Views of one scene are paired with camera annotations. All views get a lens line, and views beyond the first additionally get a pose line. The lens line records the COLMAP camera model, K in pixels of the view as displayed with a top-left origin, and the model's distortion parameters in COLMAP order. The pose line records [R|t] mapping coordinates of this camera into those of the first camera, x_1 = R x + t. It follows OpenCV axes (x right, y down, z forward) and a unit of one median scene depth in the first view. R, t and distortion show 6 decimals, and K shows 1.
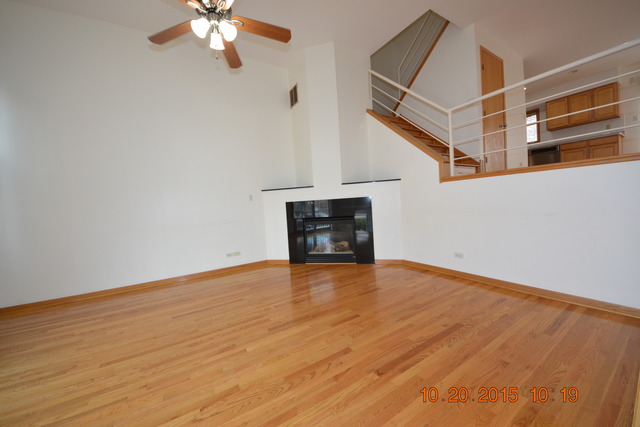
lens RADIAL K [[231.3, 0, 320.0], [0, 231.3, 213.5], [0, 0, 1]] dist [-0.007580, -0.000226]
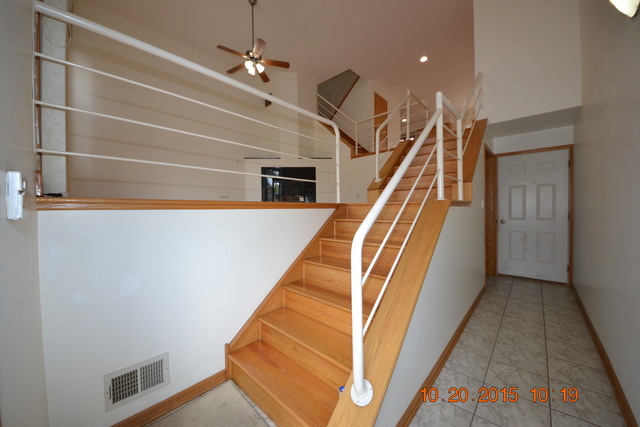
lens RADIAL K [[230.0, 0, 320.0], [0, 230.0, 216.2], [0, 0, 1]] dist [0.000885, -0.000041]
pose [[0.963035, 0.049416, 0.264804, -0.206384], [-0.040667, 0.998434, -0.038424, 0.422028], [-0.266288, 0.026235, 0.963536, -0.759961]]
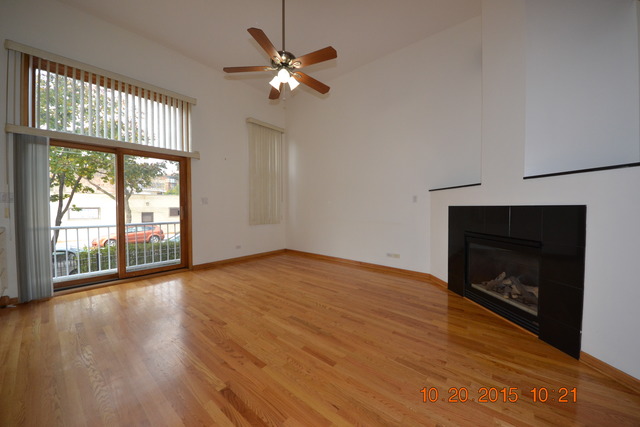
lens RADIAL K [[231.3, 0, 320.0], [0, 231.3, 213.5], [0, 0, 1]] dist [-0.007580, -0.000226]
pose [[0.318720, 0.093408, -0.943235, 0.560088], [-0.061500, 0.995073, 0.077760, -0.075483], [0.945851, 0.033226, 0.322895, 0.469015]]
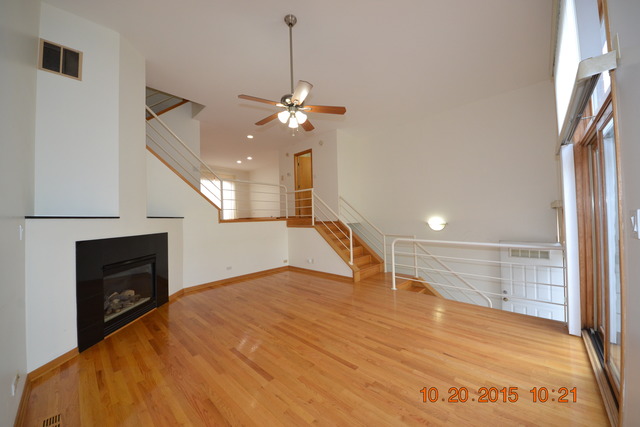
lens RADIAL K [[230.0, 0, 320.0], [0, 230.0, 216.2], [0, 0, 1]] dist [0.000885, -0.000041]
pose [[-0.262918, 0.081286, 0.961388, -1.097752], [0.088299, 0.994290, -0.059920, -0.032328], [-0.960769, 0.069136, -0.268595, 0.749951]]
